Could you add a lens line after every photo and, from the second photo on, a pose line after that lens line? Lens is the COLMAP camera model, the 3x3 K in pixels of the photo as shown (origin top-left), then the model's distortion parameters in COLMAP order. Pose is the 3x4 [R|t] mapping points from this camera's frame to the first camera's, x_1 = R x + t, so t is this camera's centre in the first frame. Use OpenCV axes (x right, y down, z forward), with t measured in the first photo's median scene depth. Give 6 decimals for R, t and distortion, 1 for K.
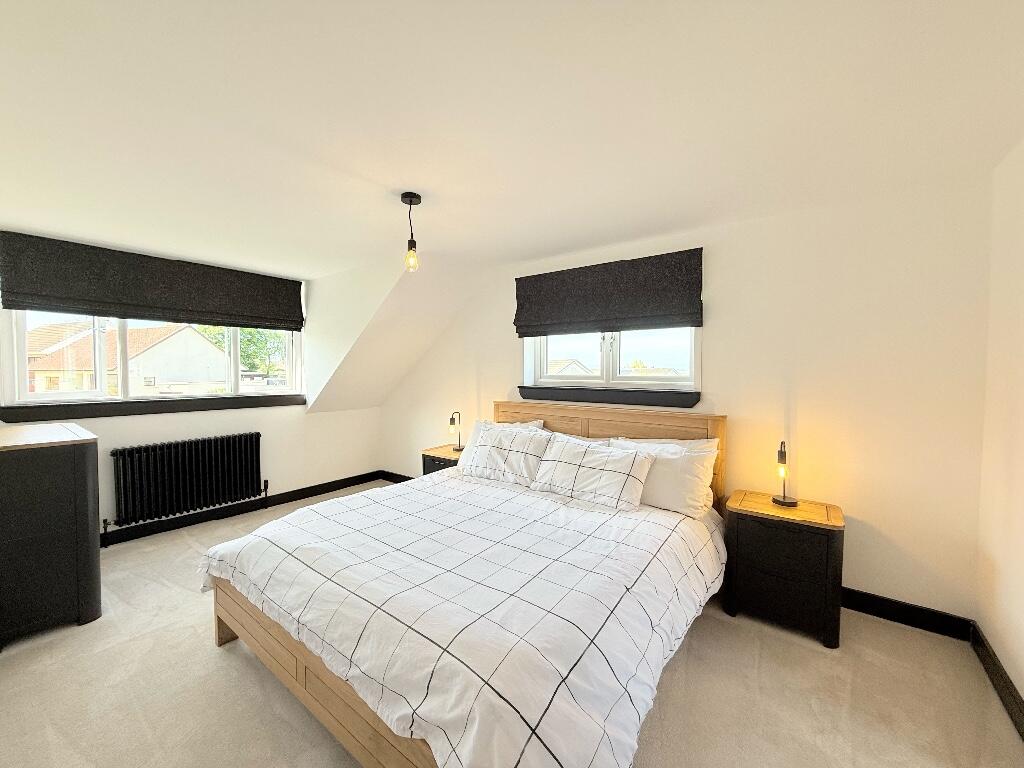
lens RADIAL K [[409.3, 0, 512.0], [0, 409.3, 384.0], [0, 0, 1]] dist [0.000494, -0.000053]
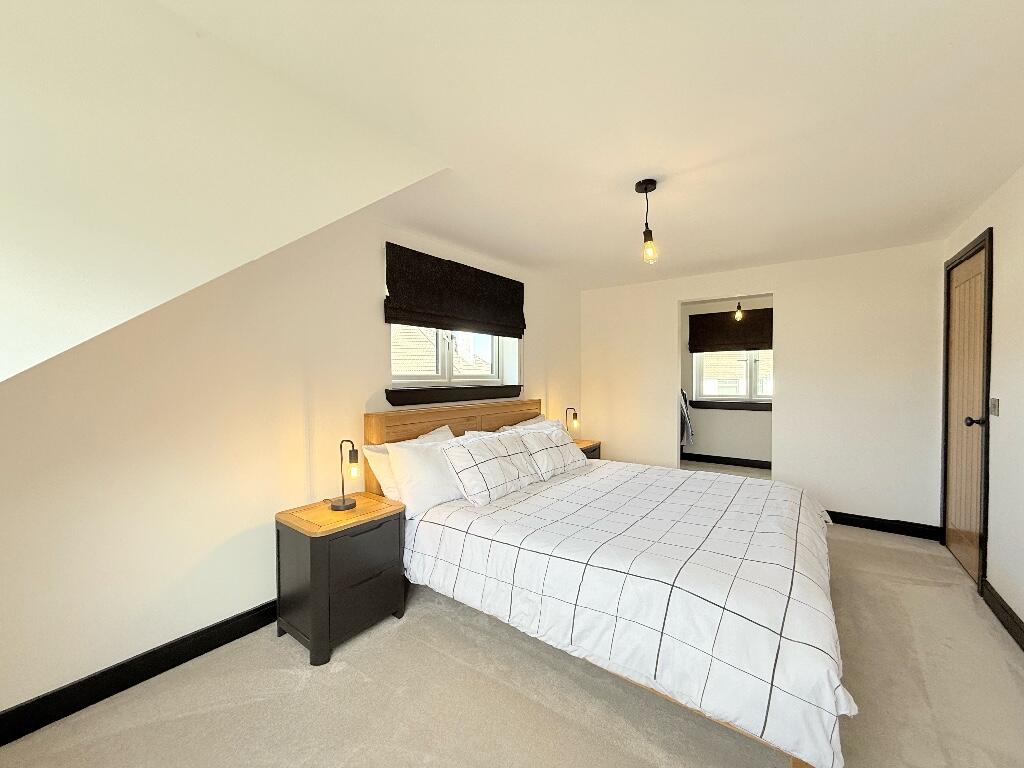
lens RADIAL K [[409.3, 0, 512.0], [0, 409.3, 384.0], [0, 0, 1]] dist [0.000494, -0.000053]
pose [[-0.023578, -0.024145, 0.999430, -0.850978], [0.034931, 0.999078, 0.024960, -0.018211], [-0.999112, 0.035499, -0.022713, 0.954580]]
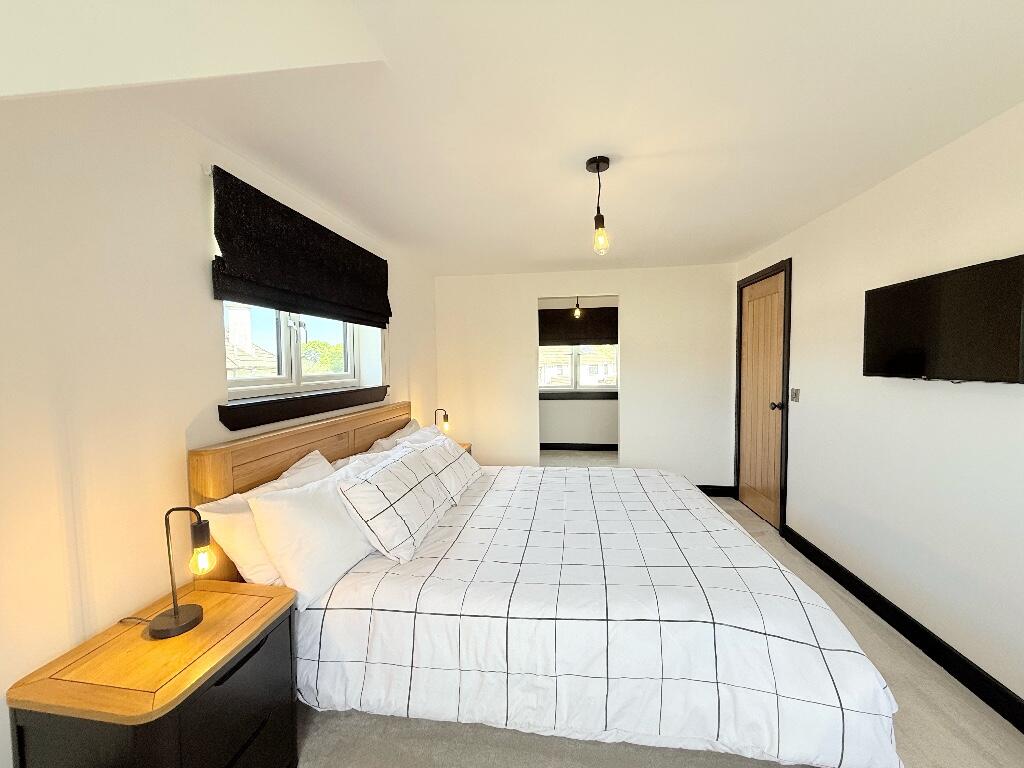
lens RADIAL K [[409.3, 0, 512.0], [0, 409.3, 384.0], [0, 0, 1]] dist [0.000494, -0.000053]
pose [[-0.497562, -0.042685, 0.866377, -0.642145], [0.036595, 0.996866, 0.070130, -0.046827], [-0.866656, 0.066599, -0.494441, 1.132038]]
